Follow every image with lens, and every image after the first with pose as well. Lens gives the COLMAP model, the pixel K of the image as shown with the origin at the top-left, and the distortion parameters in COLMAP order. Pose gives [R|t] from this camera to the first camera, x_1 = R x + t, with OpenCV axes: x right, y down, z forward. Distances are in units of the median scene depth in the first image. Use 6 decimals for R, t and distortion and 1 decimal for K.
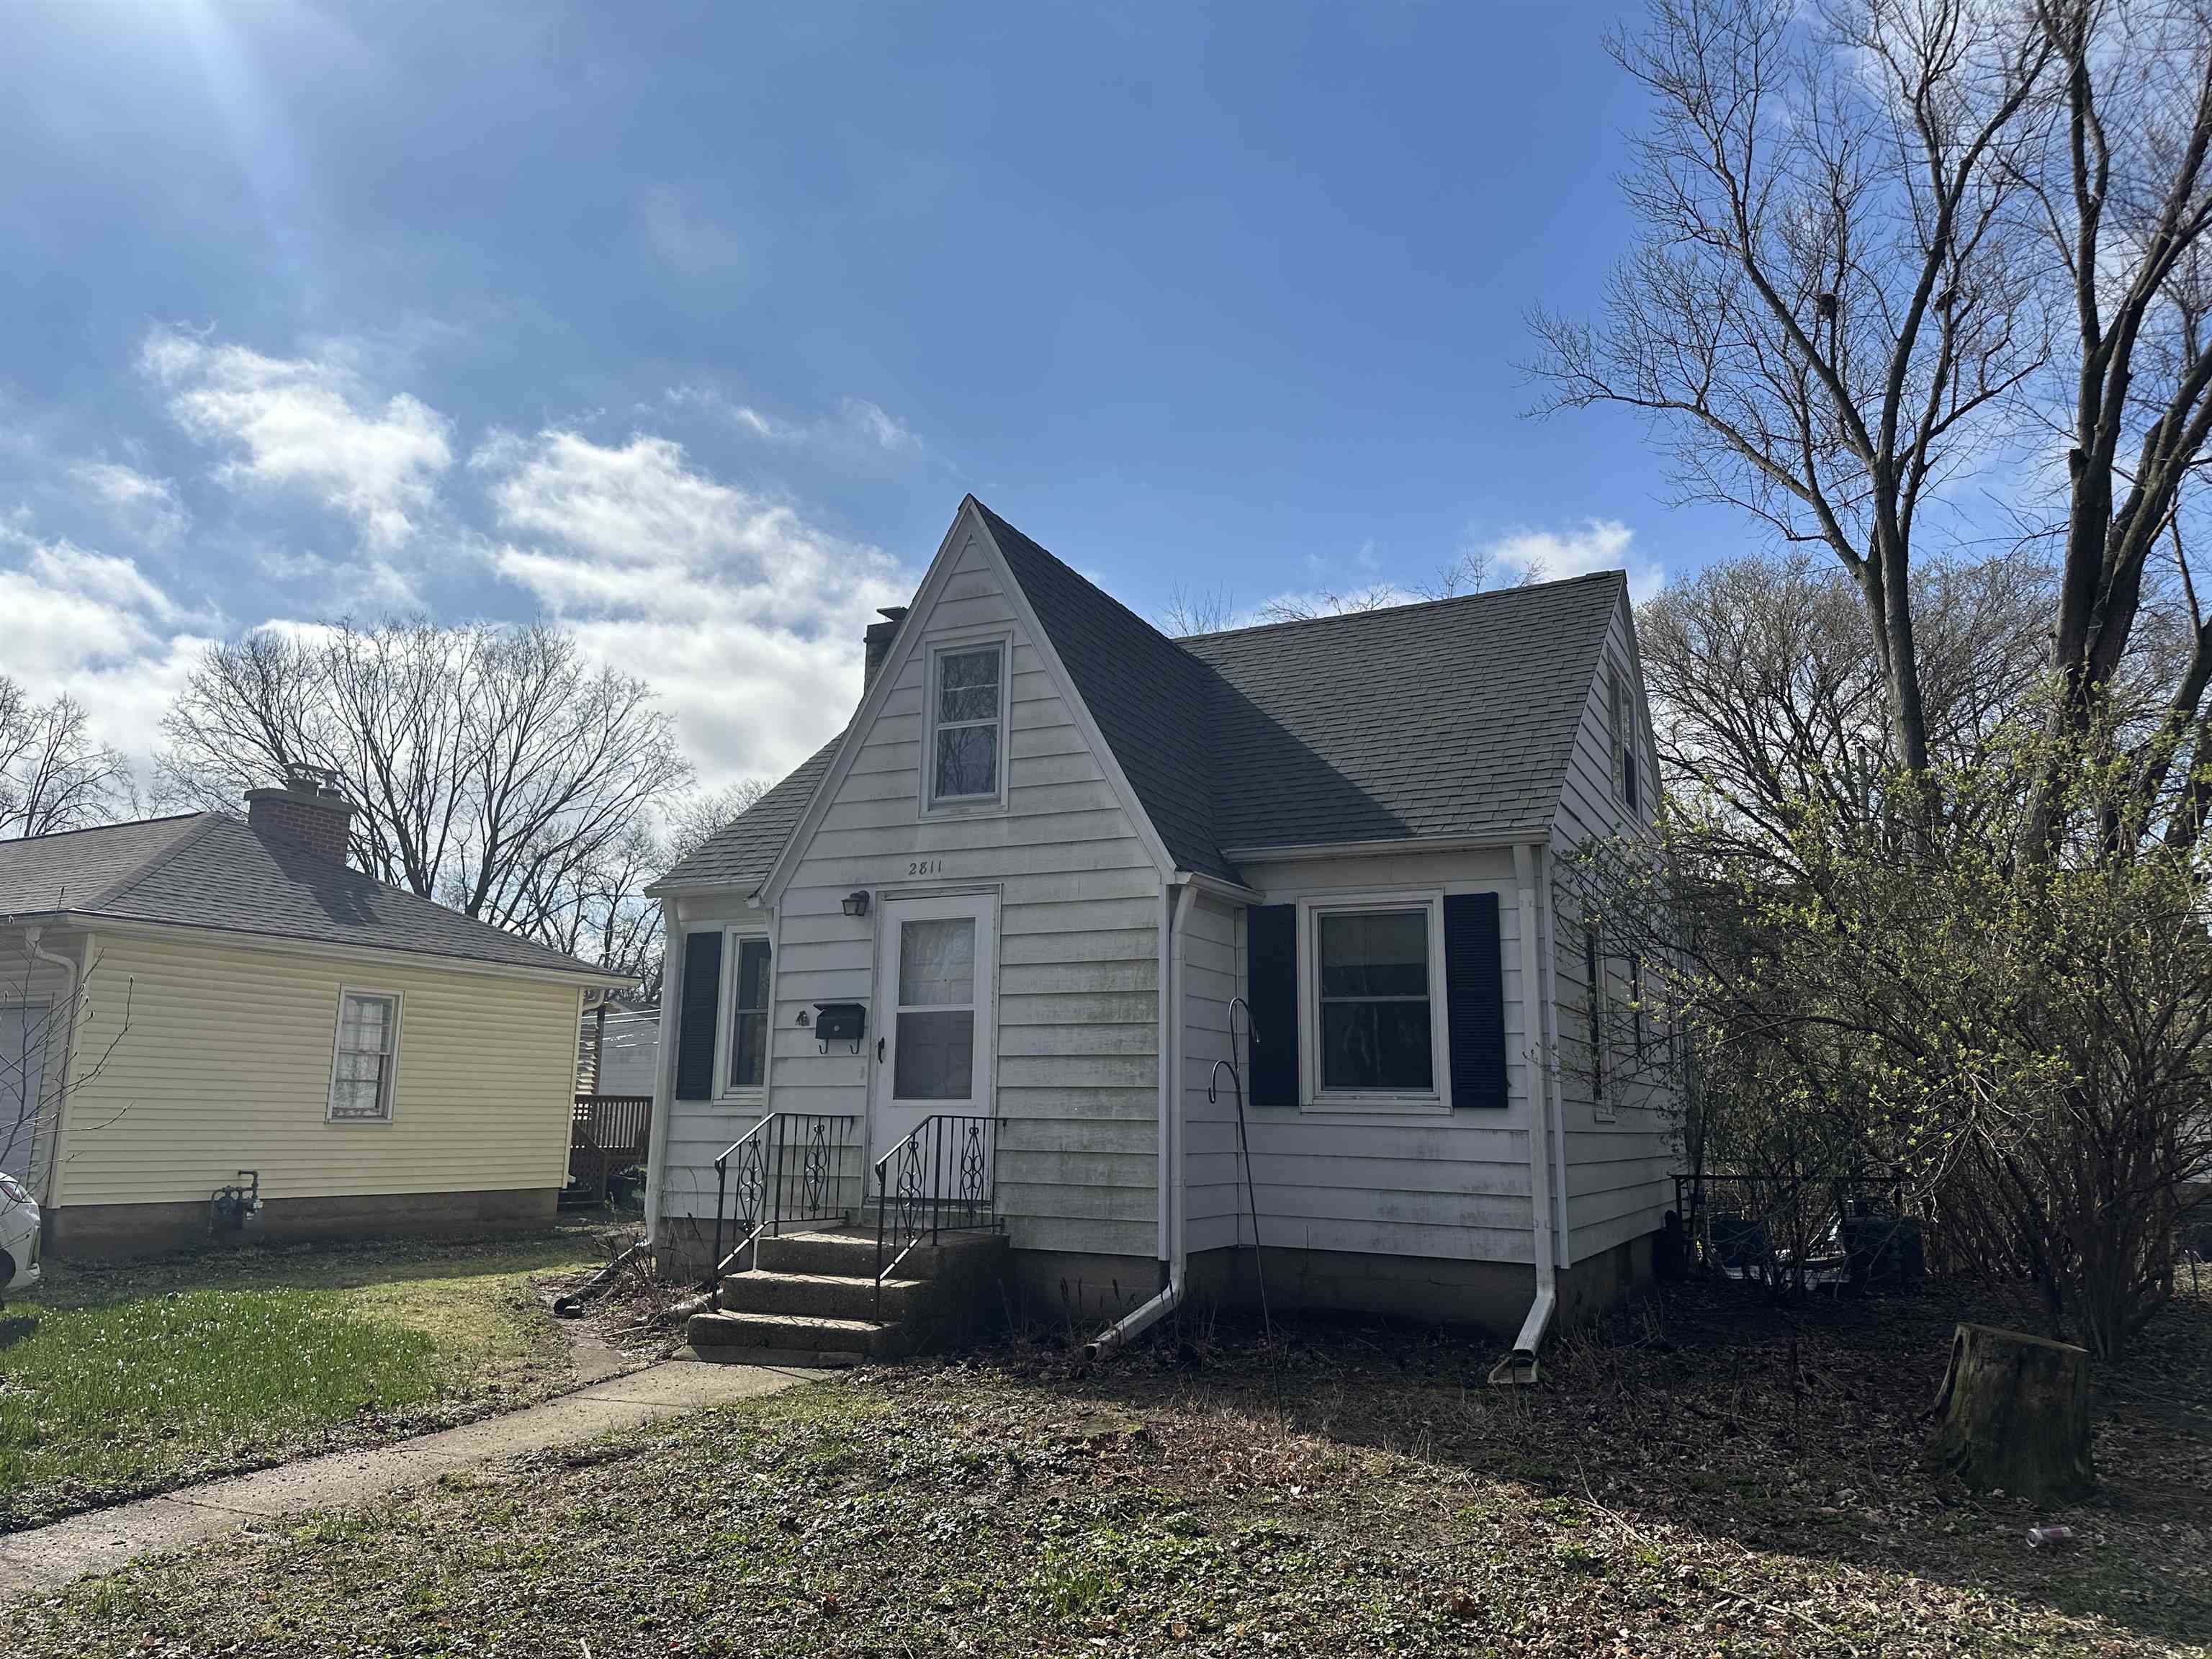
lens RADIAL K [[1521.4, 0, 1100.6], [0, 1521.4, 839.8], [0, 0, 1]] dist [0.141074, -0.167979]
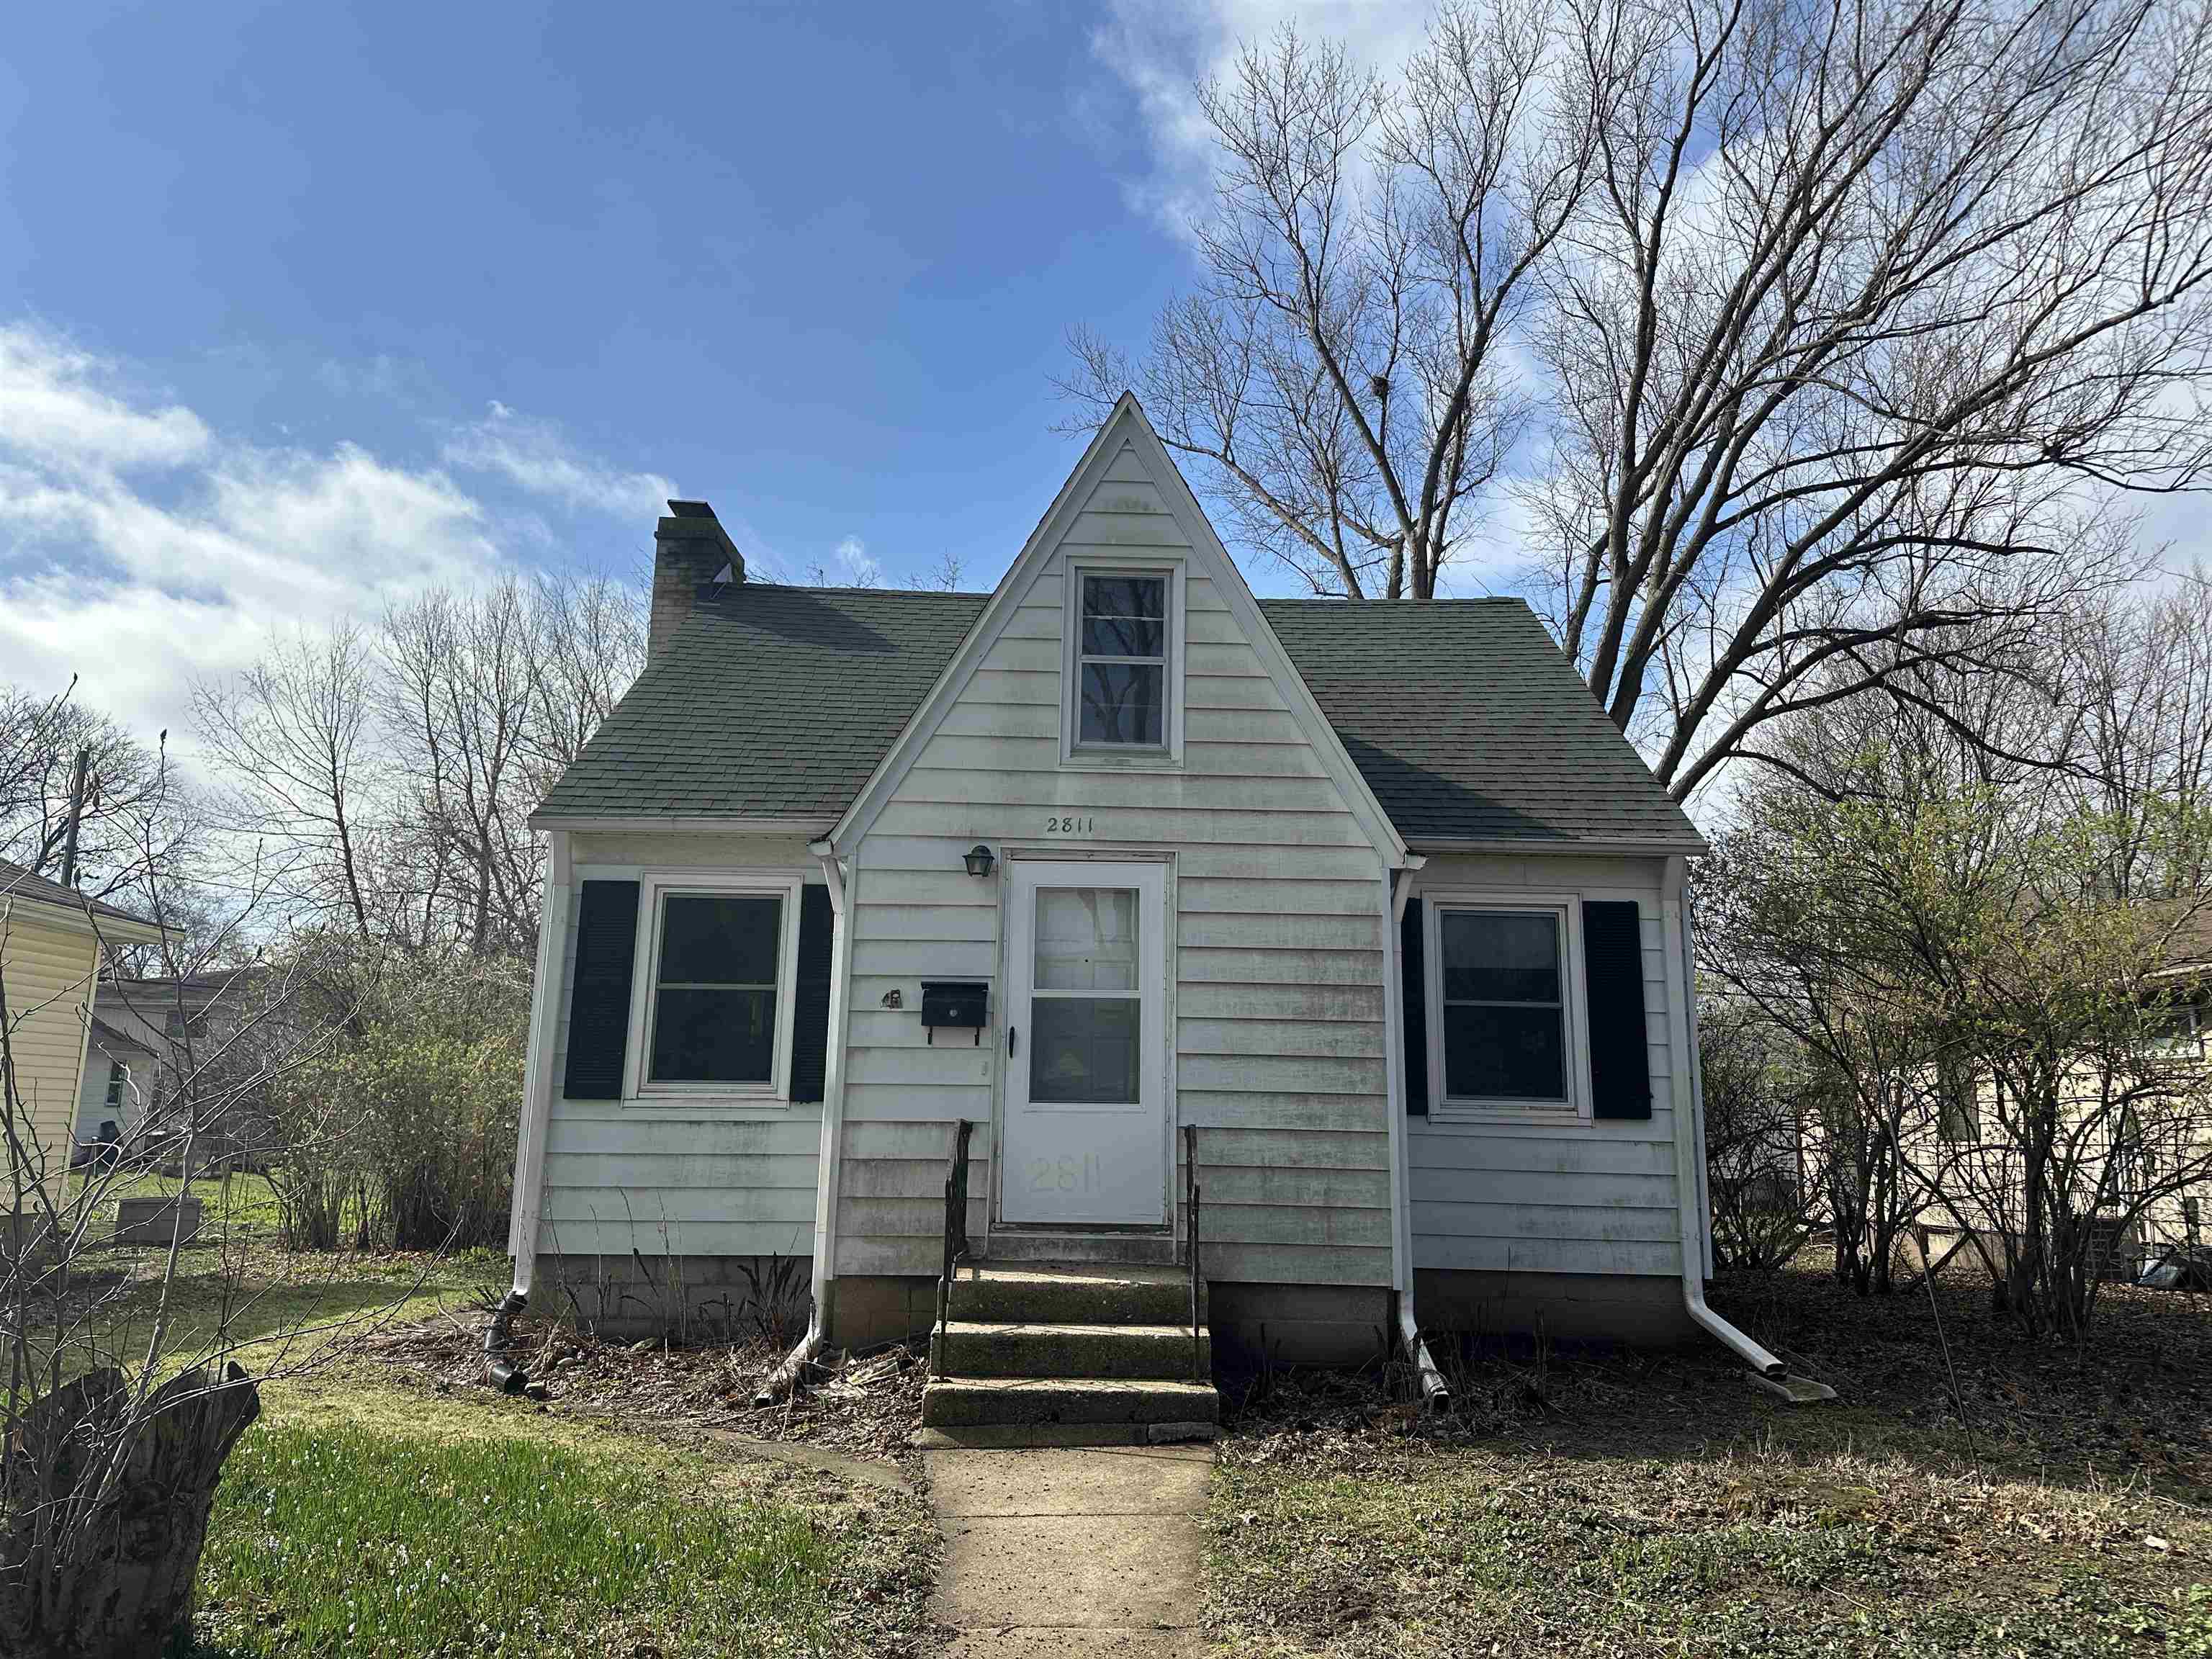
lens RADIAL K [[1521.6, 0, 1106.0], [0, 1521.6, 829.5], [0, 0, 1]] dist [0.145871, -0.164354]
pose [[0.890514, 0.087698, 0.446424, -0.482193], [-0.087098, 0.995959, -0.021910, 0.038463], [-0.446541, -0.019371, 0.894553, 0.253471]]
